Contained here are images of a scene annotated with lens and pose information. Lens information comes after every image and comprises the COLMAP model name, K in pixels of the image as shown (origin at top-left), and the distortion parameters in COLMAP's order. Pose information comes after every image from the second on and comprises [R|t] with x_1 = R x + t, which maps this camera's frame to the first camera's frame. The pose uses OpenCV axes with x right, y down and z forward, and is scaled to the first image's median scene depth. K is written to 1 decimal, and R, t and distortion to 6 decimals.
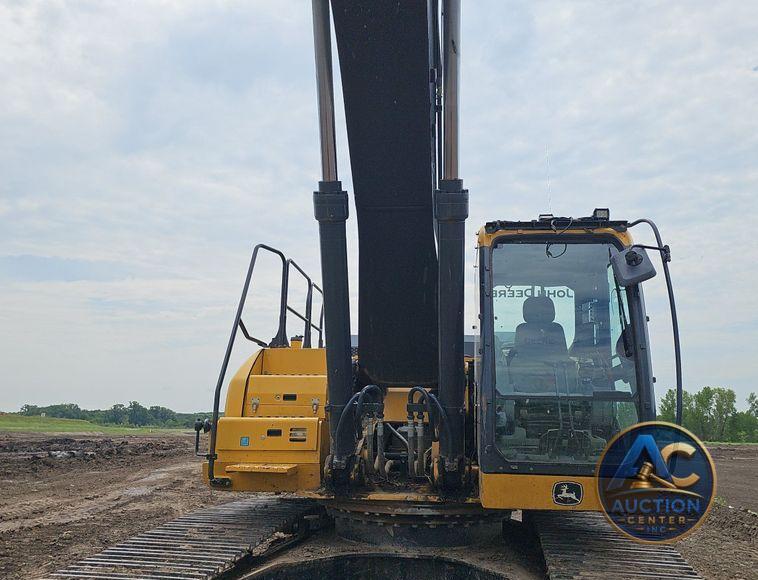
lens RADIAL K [[596.4, 0, 416.6], [0, 596.4, 307.5], [0, 0, 1]] dist [0.005921, 0.000319]
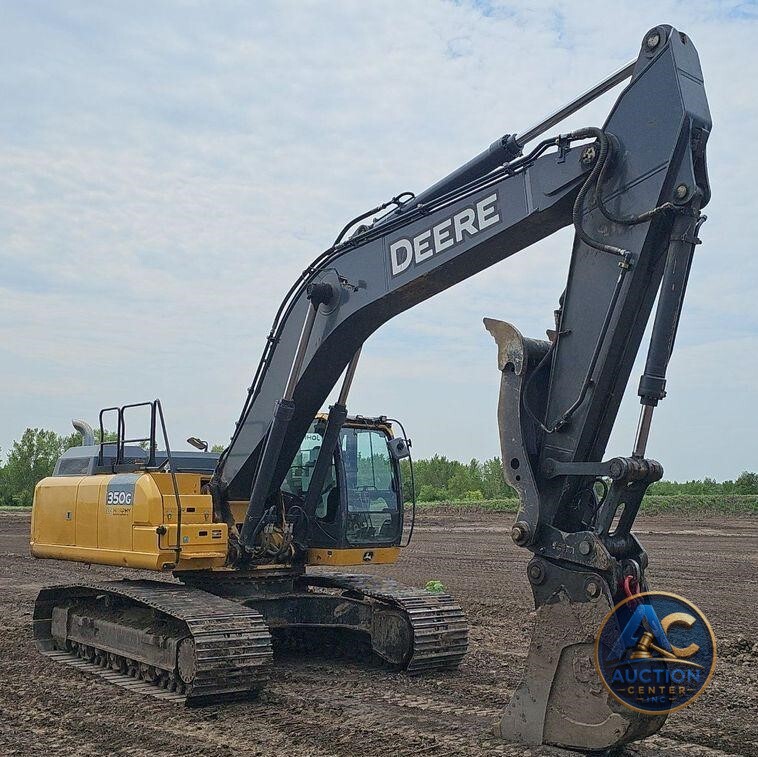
lens RADIAL K [[977.4, 0, 444.4], [0, 977.4, 378.5], [0, 0, 1]] dist [0.076171, -0.019663]
pose [[0.678673, 0.075300, 0.730570, -1.930909], [-0.142215, 0.989377, 0.030137, -0.412937], [-0.720540, -0.124352, 0.682172, -1.347118]]
